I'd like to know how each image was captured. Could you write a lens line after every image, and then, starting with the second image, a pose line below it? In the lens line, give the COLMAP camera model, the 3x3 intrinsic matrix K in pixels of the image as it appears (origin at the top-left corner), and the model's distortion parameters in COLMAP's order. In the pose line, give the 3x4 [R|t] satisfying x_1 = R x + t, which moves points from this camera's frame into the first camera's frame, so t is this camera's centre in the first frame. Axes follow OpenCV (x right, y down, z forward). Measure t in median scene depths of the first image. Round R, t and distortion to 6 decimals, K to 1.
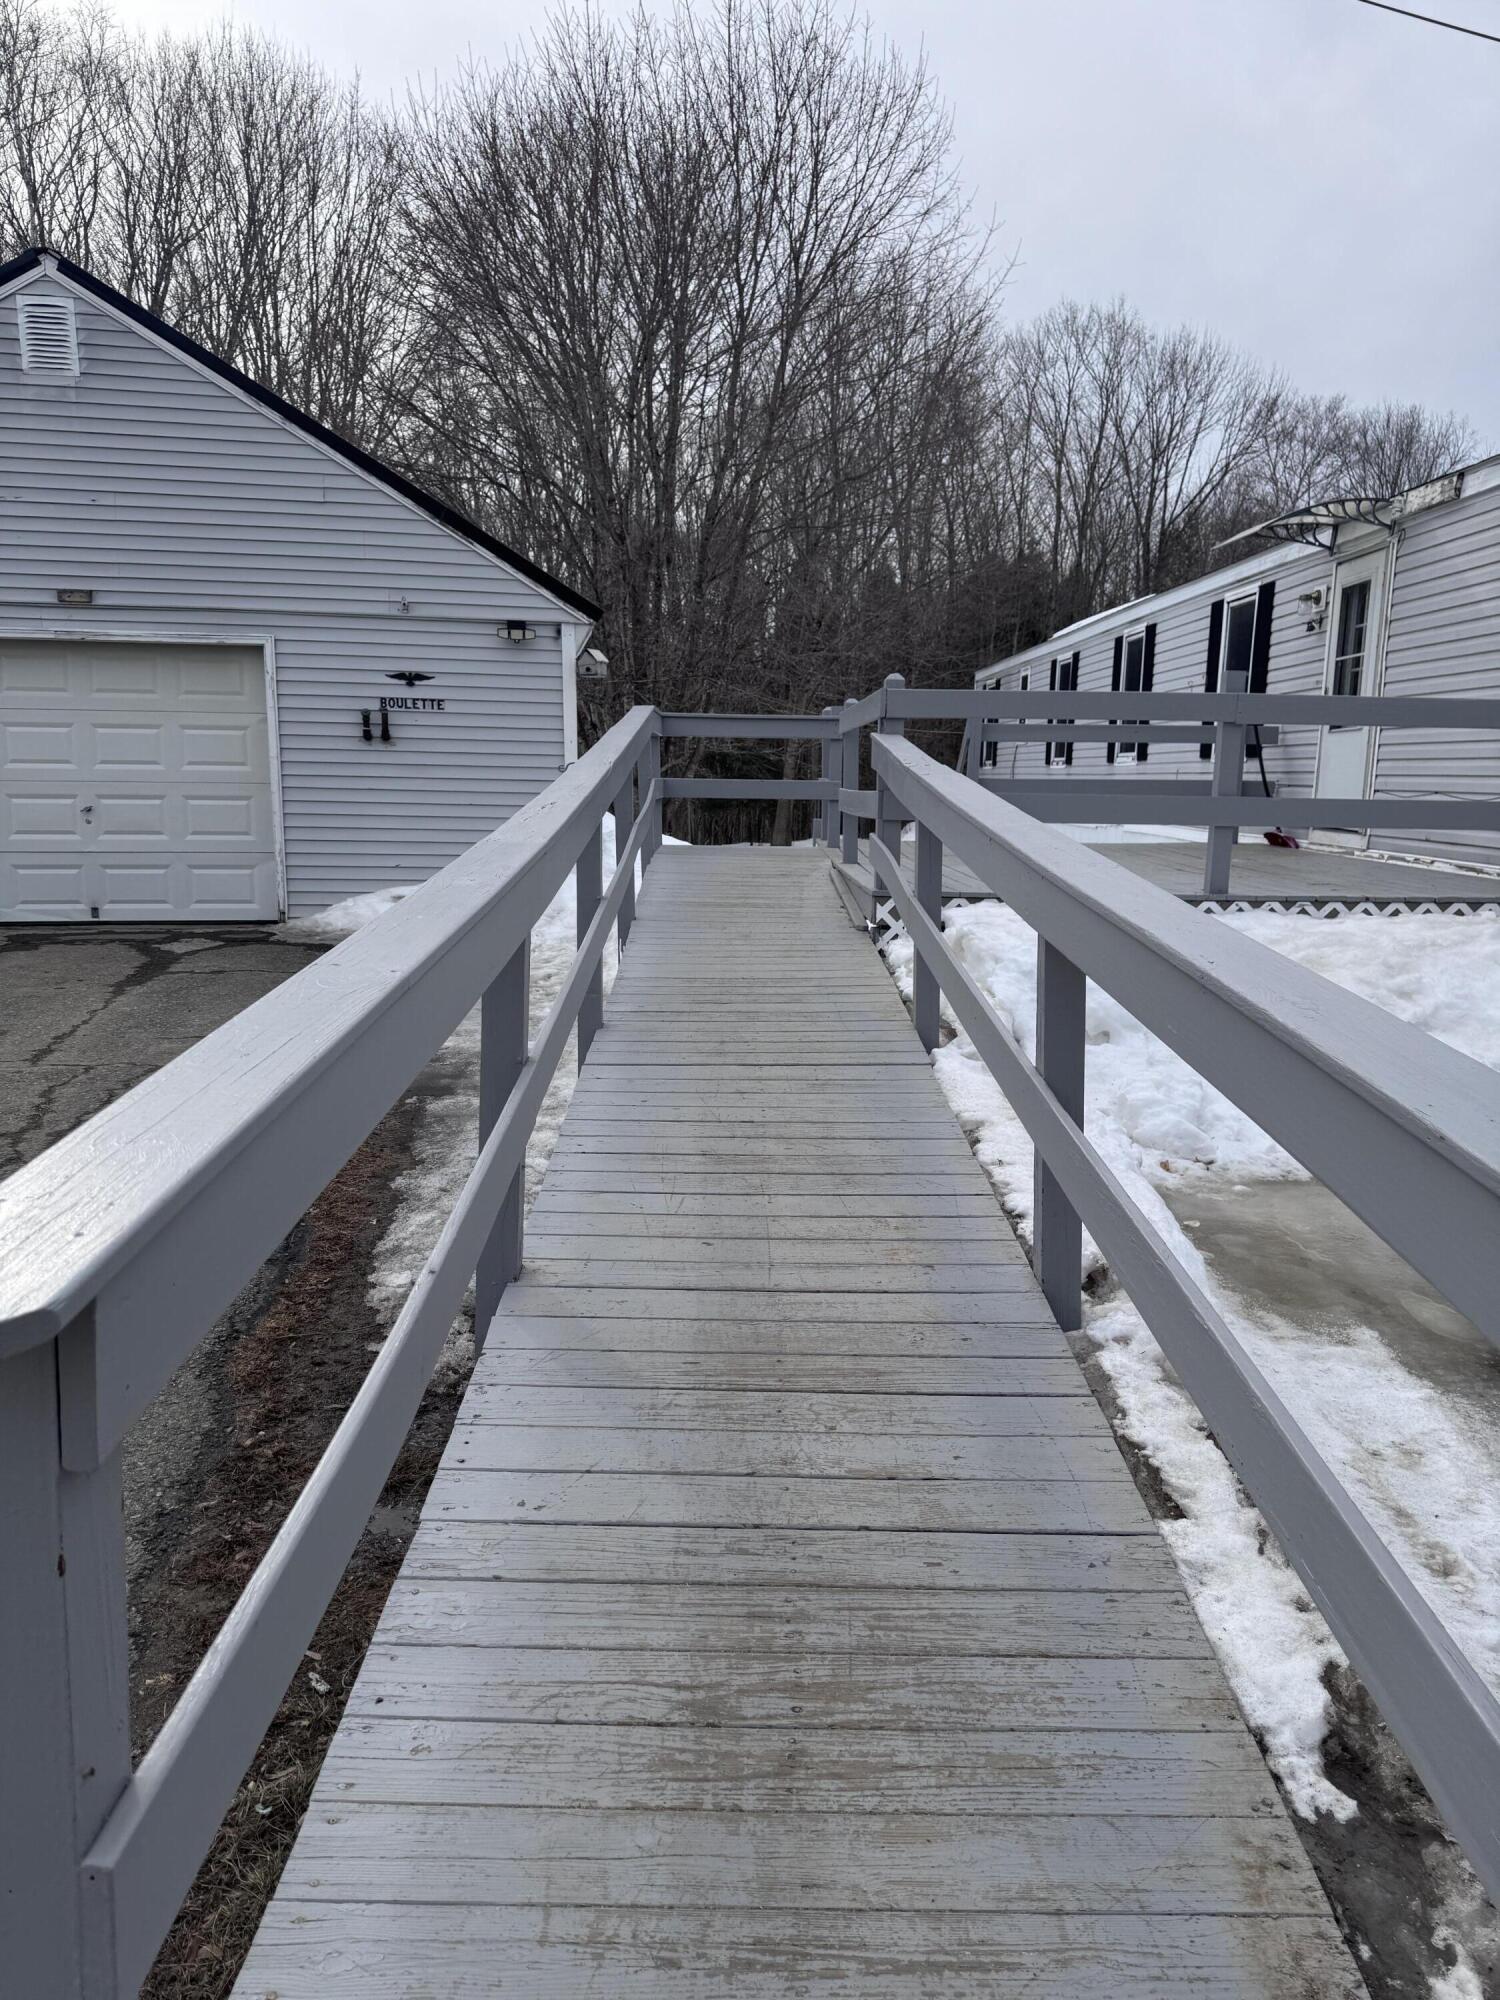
lens RADIAL K [[1400.3, 0, 747.3], [0, 1400.3, 1024.2], [0, 0, 1]] dist [0.077196, -0.107732]
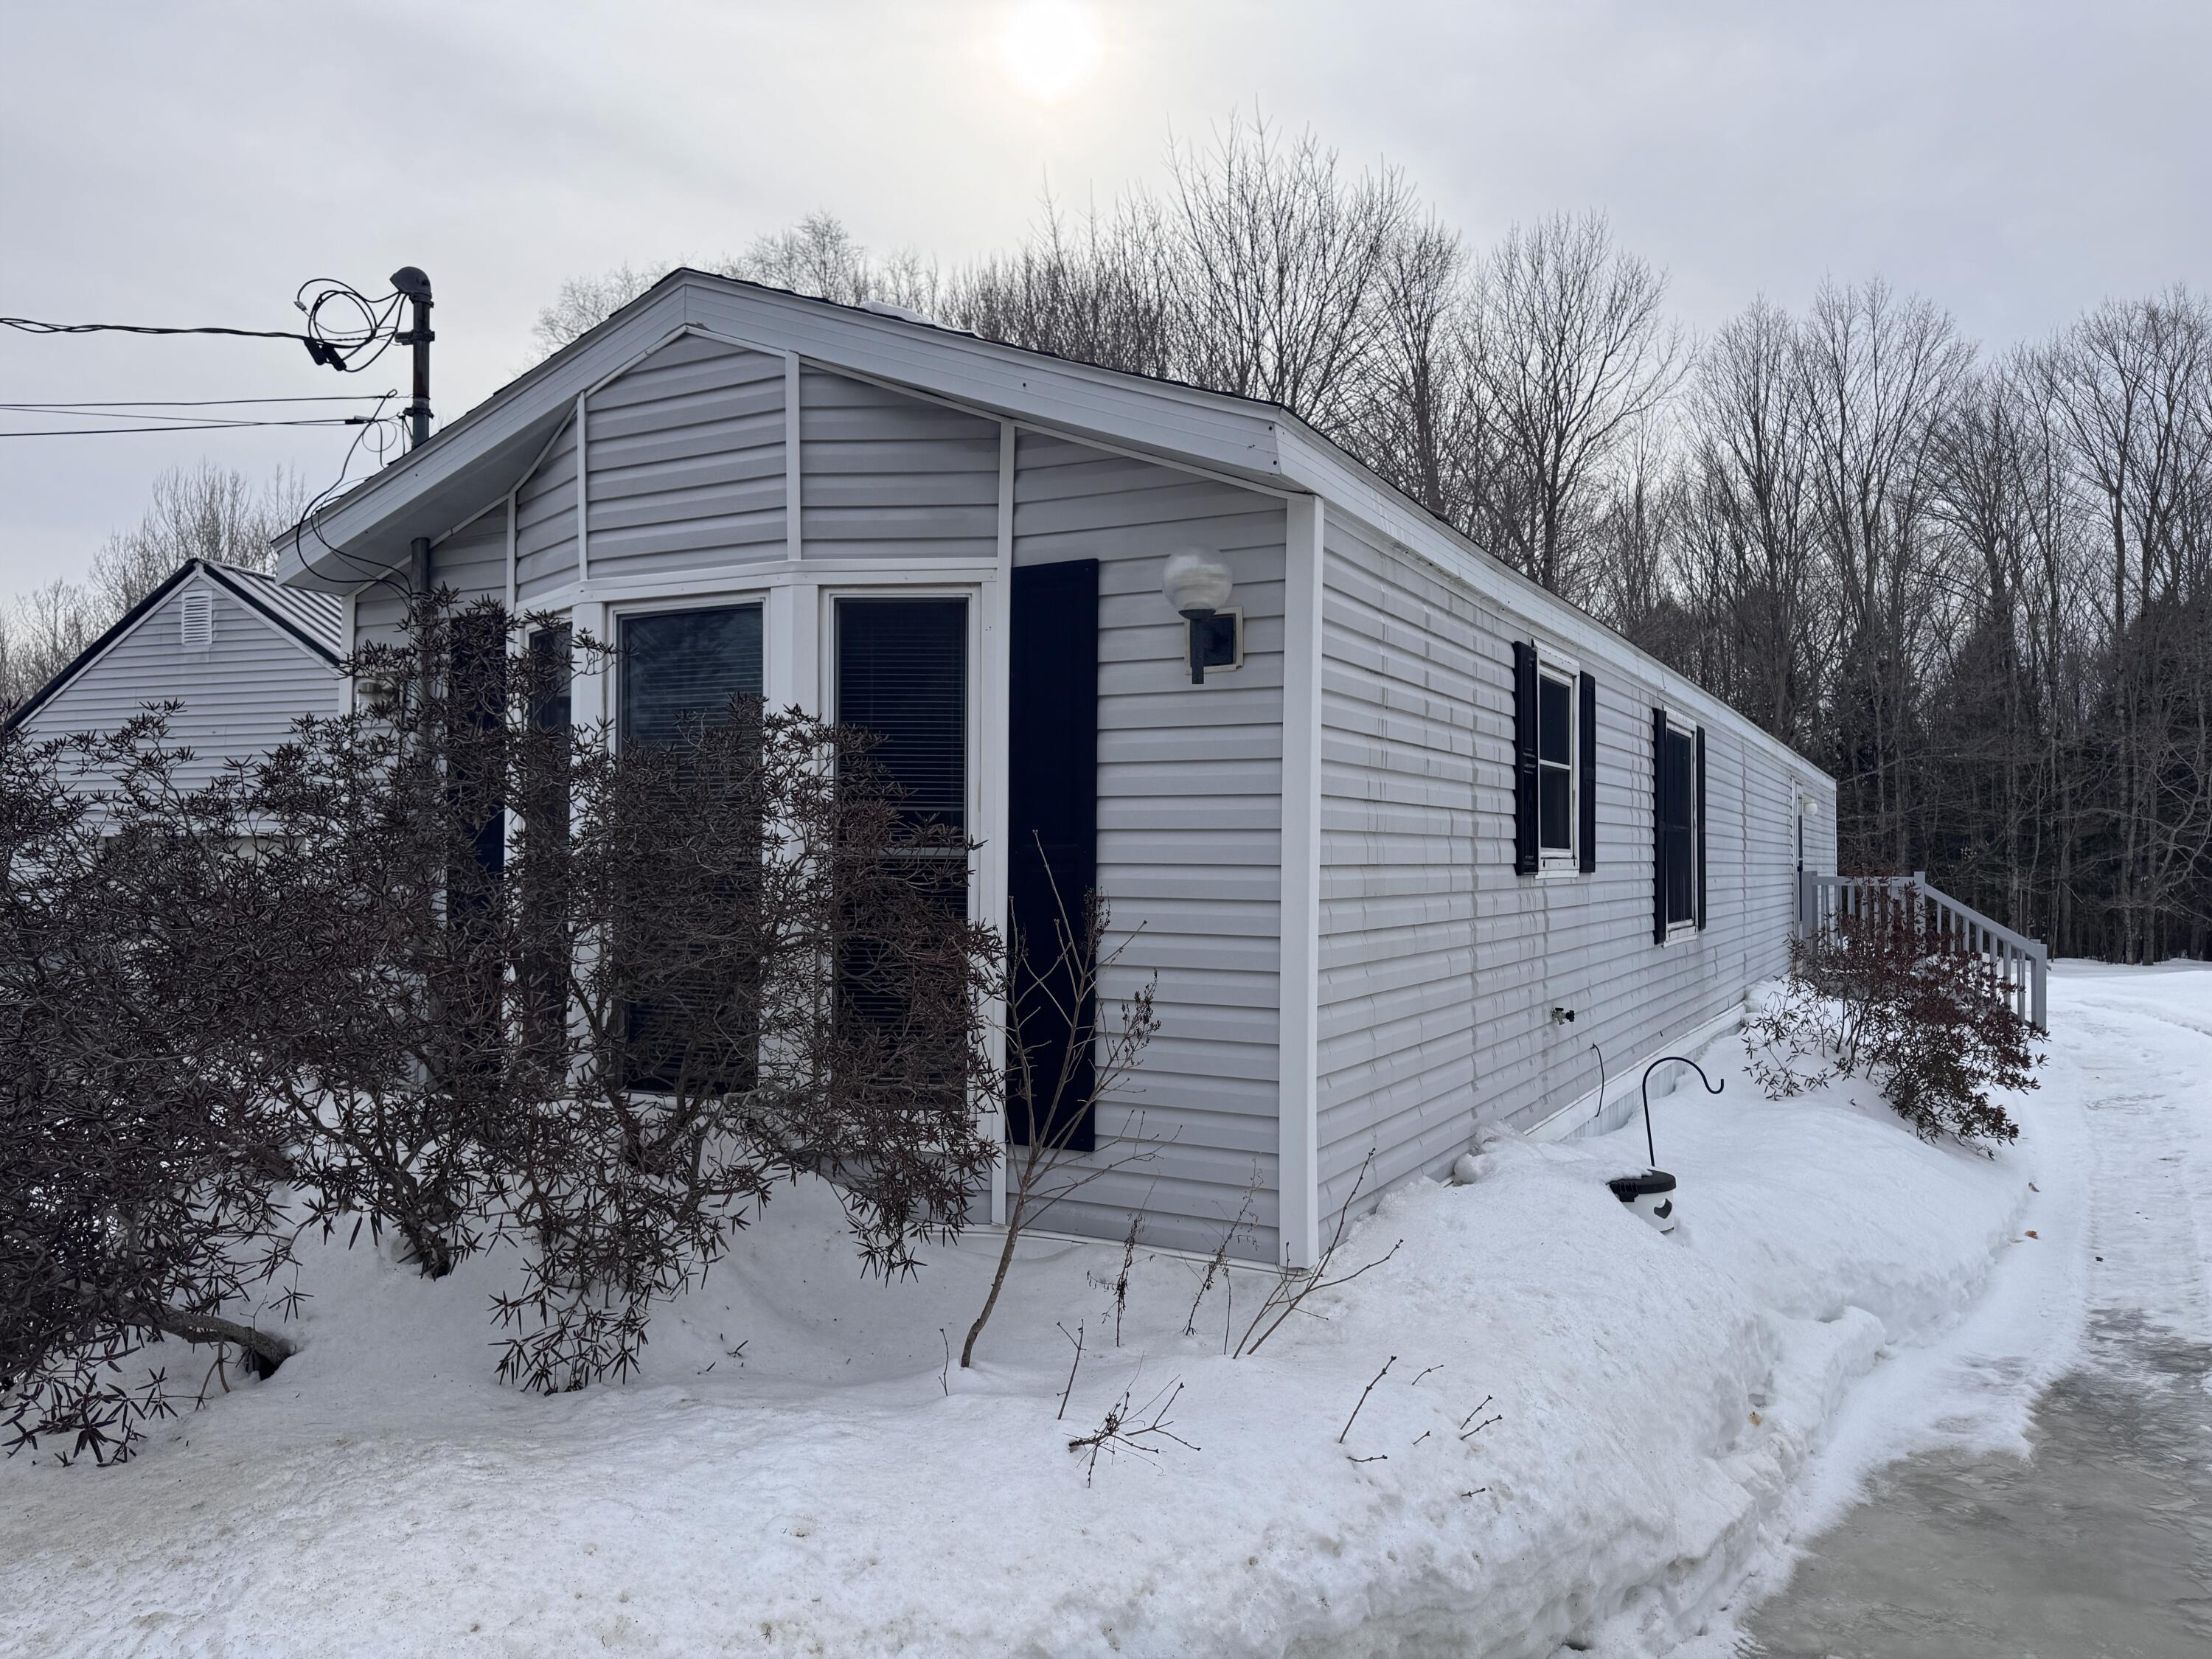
lens RADIAL K [[1547.3, 0, 1106.1], [0, 1547.3, 850.1], [0, 0, 1]] dist [0.099730, -0.152092]
pose [[0.870393, -0.017492, -0.492048, 0.918107], [-0.077095, 0.982200, -0.171290, -0.072162], [0.486285, 0.187024, 0.853551, 0.169275]]
